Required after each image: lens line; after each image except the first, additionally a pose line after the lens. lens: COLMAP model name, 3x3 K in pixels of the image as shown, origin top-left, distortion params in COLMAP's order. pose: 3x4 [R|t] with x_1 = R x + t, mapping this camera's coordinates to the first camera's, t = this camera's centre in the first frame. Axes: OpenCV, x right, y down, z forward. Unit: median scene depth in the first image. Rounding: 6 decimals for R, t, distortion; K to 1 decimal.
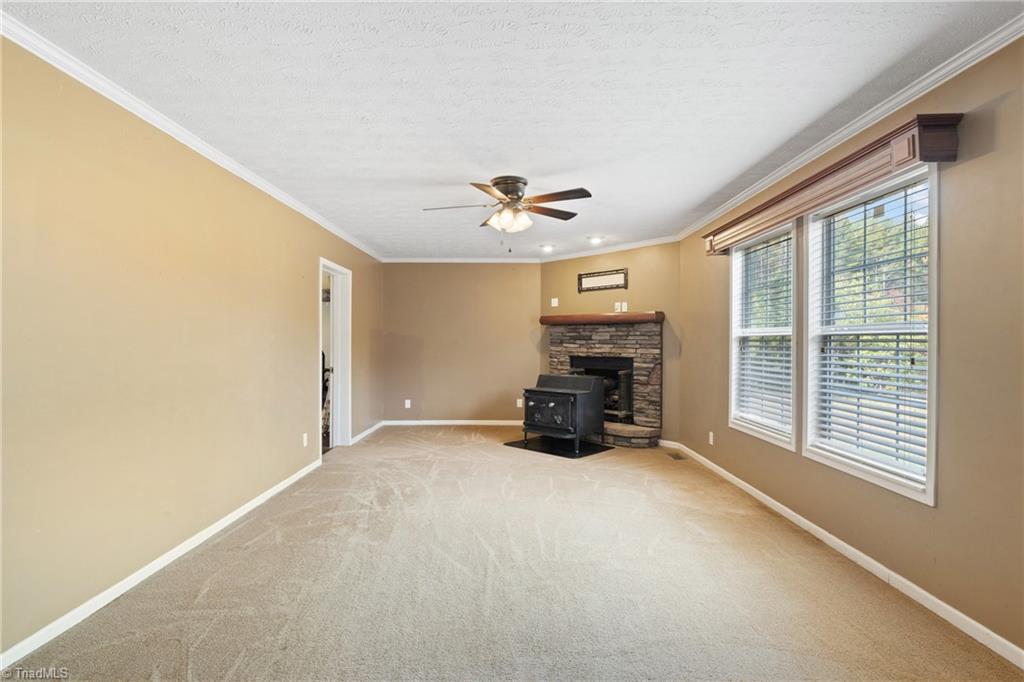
lens RADIAL K [[490.0, 0, 510.4], [0, 490.0, 339.5], [0, 0, 1]] dist [-0.004744, -0.000586]
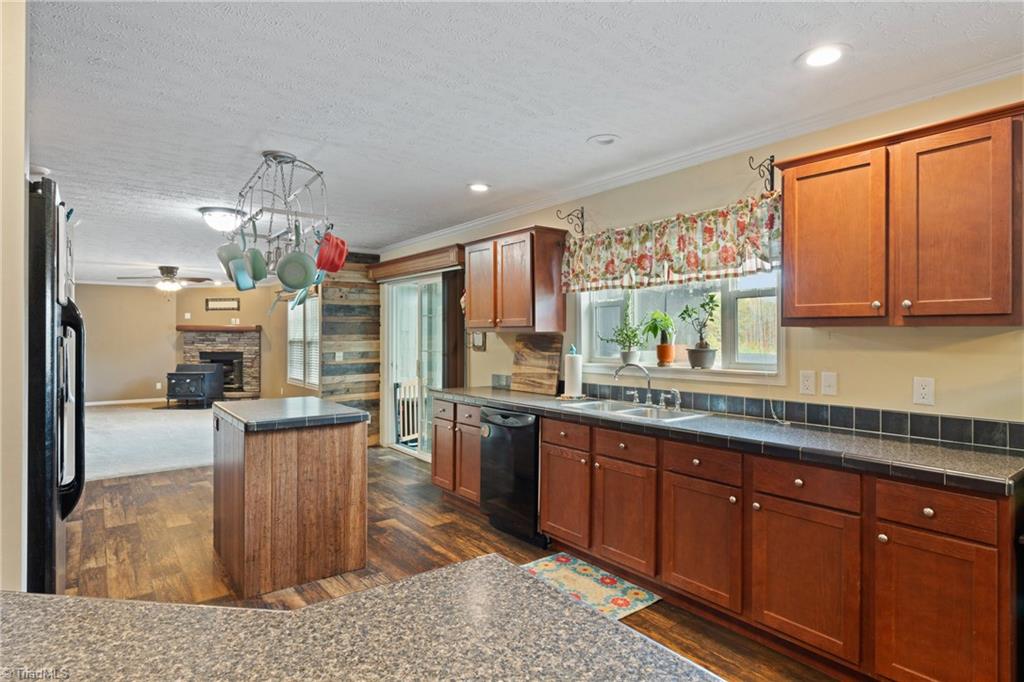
lens RADIAL K [[547.4, 0, 516.8], [0, 547.4, 332.4], [0, 0, 1]] dist [-0.004468, -0.000100]
pose [[0.789479, 0.001788, 0.613775, -0.156504], [-0.000334, 0.999997, -0.002484, -0.025369], [-0.613778, 0.001756, 0.789477, -1.039740]]
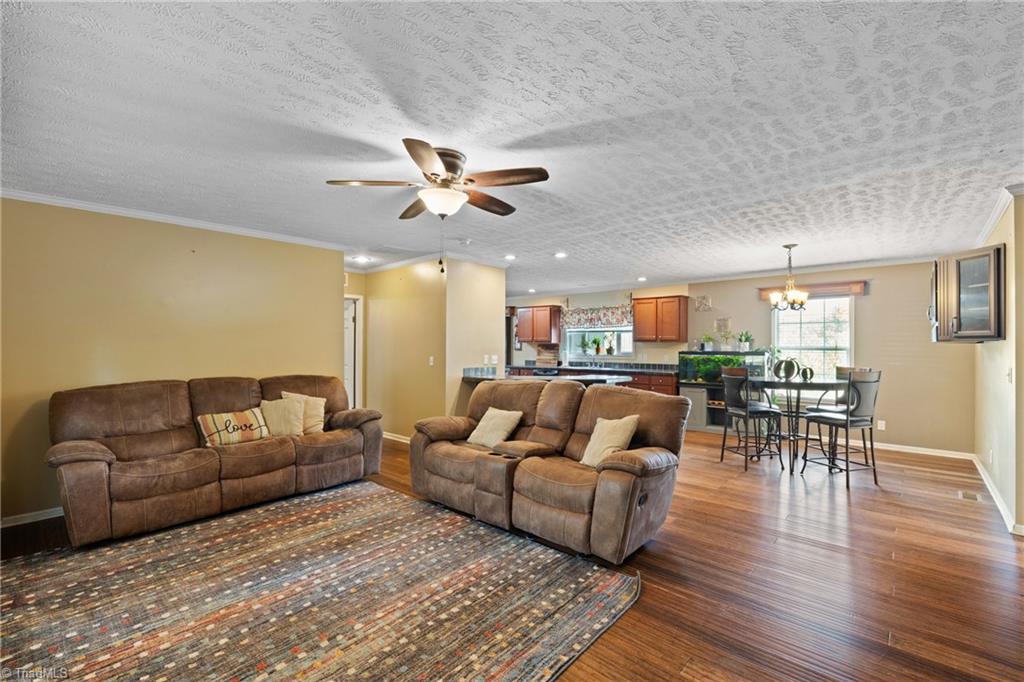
lens RADIAL K [[445.4, 0, 513.4], [0, 445.4, 340.7], [0, 0, 1]] dist [-0.007105, -0.000080]
pose [[0.677181, 0.008374, 0.735769, -0.906109], [-0.004623, 0.999964, -0.007126, -0.023978], [-0.735802, 0.001424, 0.677195, -1.442940]]
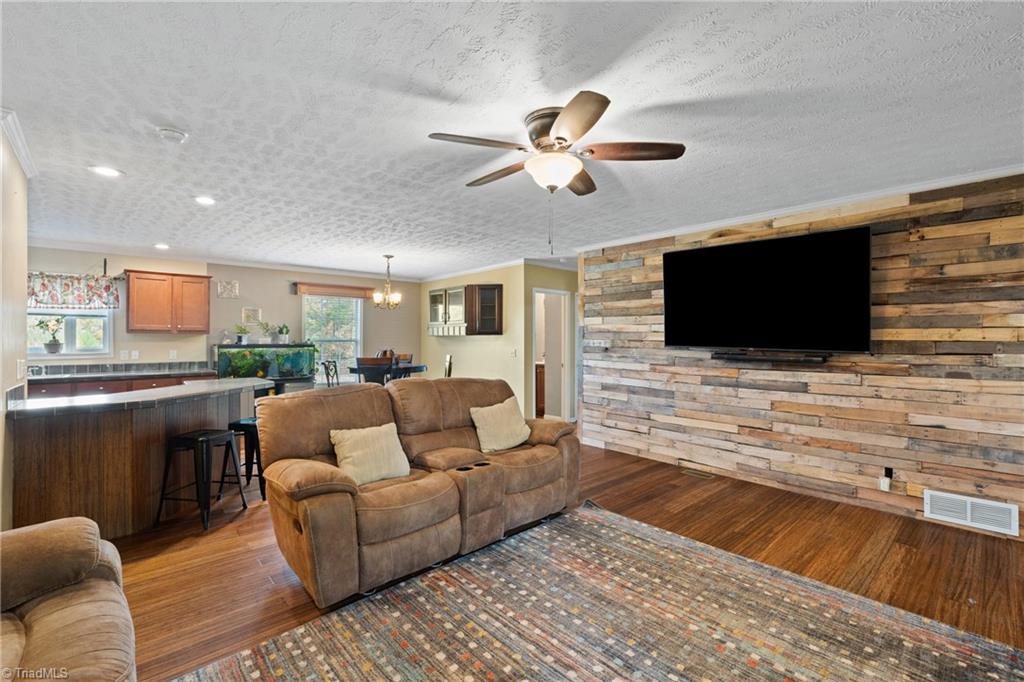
lens RADIAL K [[445.4, 0, 511.6], [0, 445.4, 338.9], [0, 0, 1]] dist [-0.007105, -0.000080]
pose [[-0.666605, -0.001954, 0.745409, -0.890820], [-0.004119, 0.999991, -0.001062, -0.021514], [-0.745400, -0.003778, -0.666607, -0.818679]]
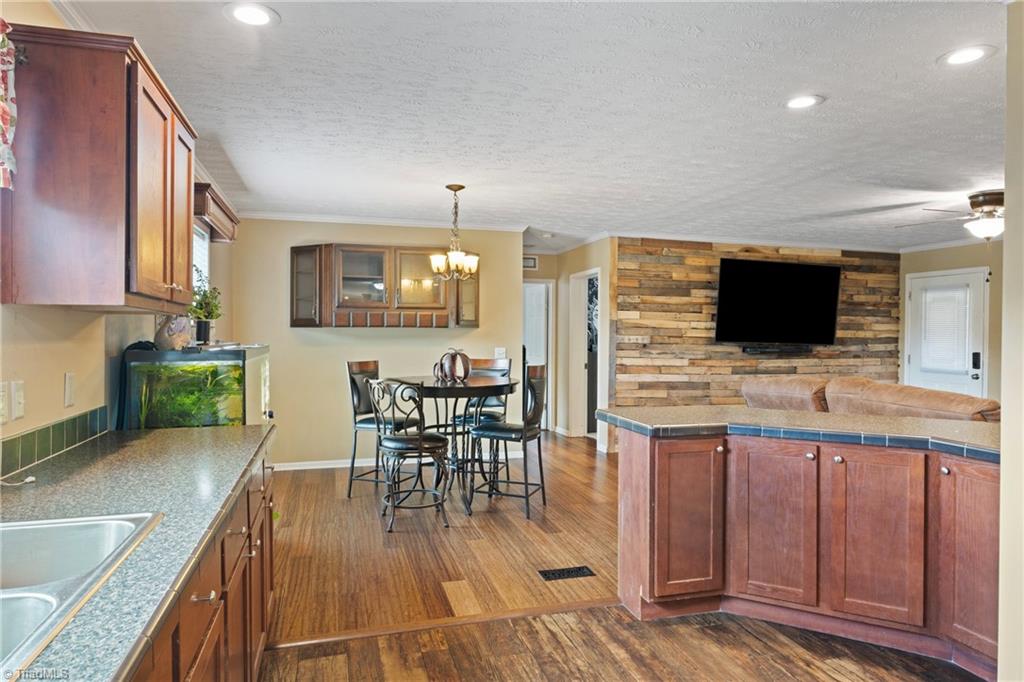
lens RADIAL K [[625.1, 0, 511.0], [0, 625.1, 338.1], [0, 0, 1]] dist [-0.001618, -0.000132]
pose [[-0.960031, -0.007038, -0.279805, 0.160012], [-0.008015, 0.999965, 0.002347, -0.017811], [0.279779, 0.004496, -0.960054, -0.507528]]
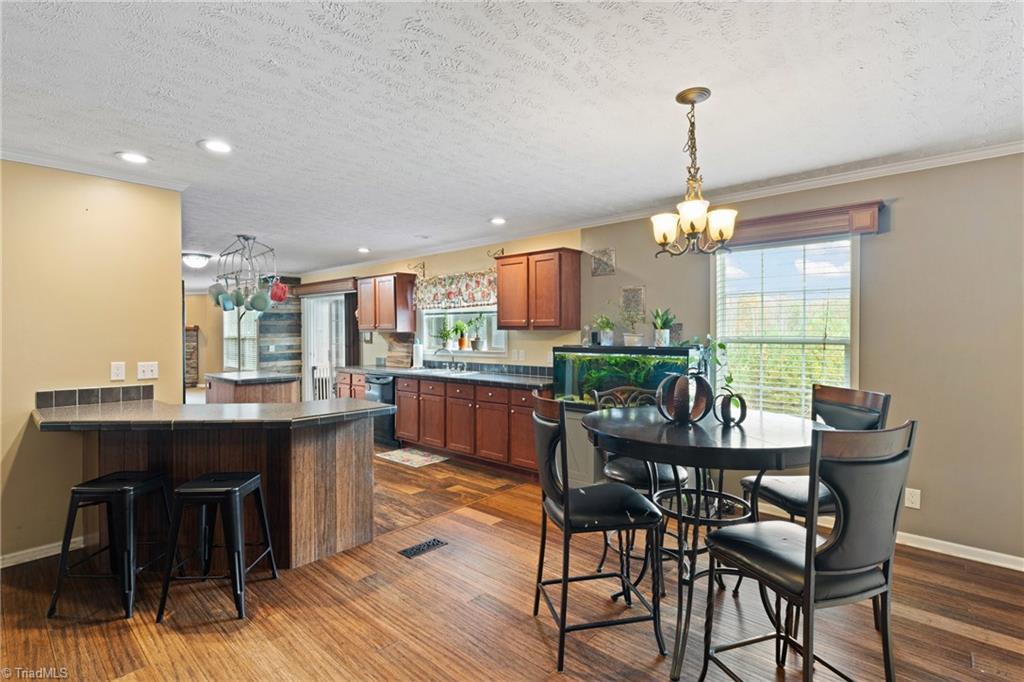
lens RADIAL K [[490.0, 0, 510.0], [0, 490.0, 335.2], [0, 0, 1]] dist [-0.004744, -0.000586]
pose [[0.673477, -0.011732, 0.739115, -0.343469], [0.004343, 0.999920, 0.011915, -0.031890], [-0.739195, -0.004814, 0.673474, -1.412300]]
